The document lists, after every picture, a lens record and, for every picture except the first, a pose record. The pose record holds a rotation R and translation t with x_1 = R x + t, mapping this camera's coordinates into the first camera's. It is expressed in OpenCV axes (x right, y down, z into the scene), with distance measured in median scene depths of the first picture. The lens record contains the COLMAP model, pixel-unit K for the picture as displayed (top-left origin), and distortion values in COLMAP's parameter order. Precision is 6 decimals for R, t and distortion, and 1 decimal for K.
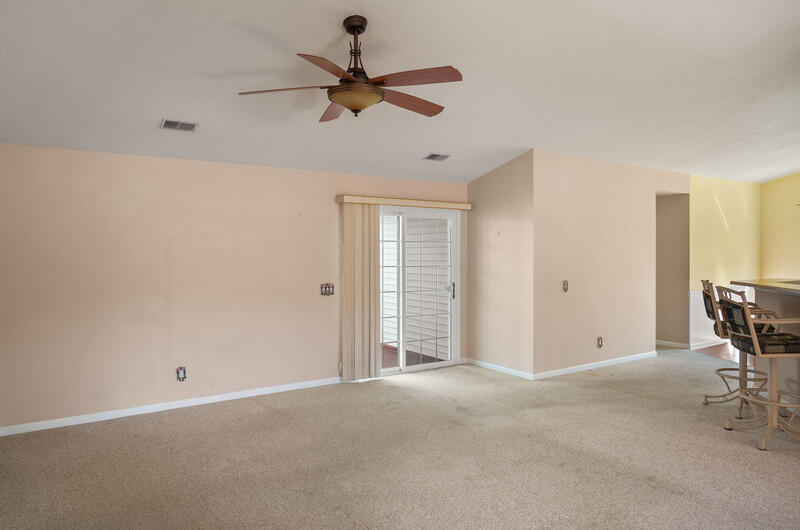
lens RADIAL K [[529.7, 0, 402.6], [0, 529.7, 250.9], [0, 0, 1]] dist [-0.047613, 0.054243]
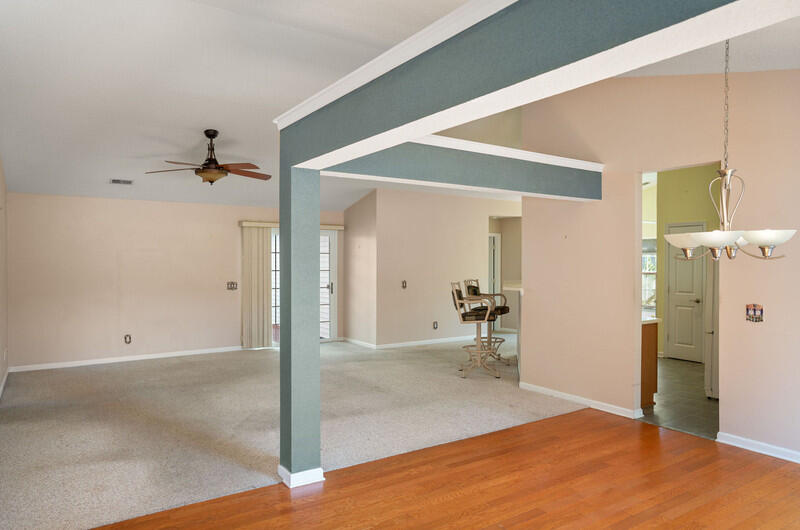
lens RADIAL K [[529.4, 0, 400.0], [0, 529.4, 265.0], [0, 0, 1]] dist [-0.050981, 0.057439]
pose [[0.999970, 0.002246, 0.007458, 0.307465], [-0.002324, 0.999942, 0.010541, -0.001300], [-0.007434, -0.010558, 0.999917, -0.454912]]
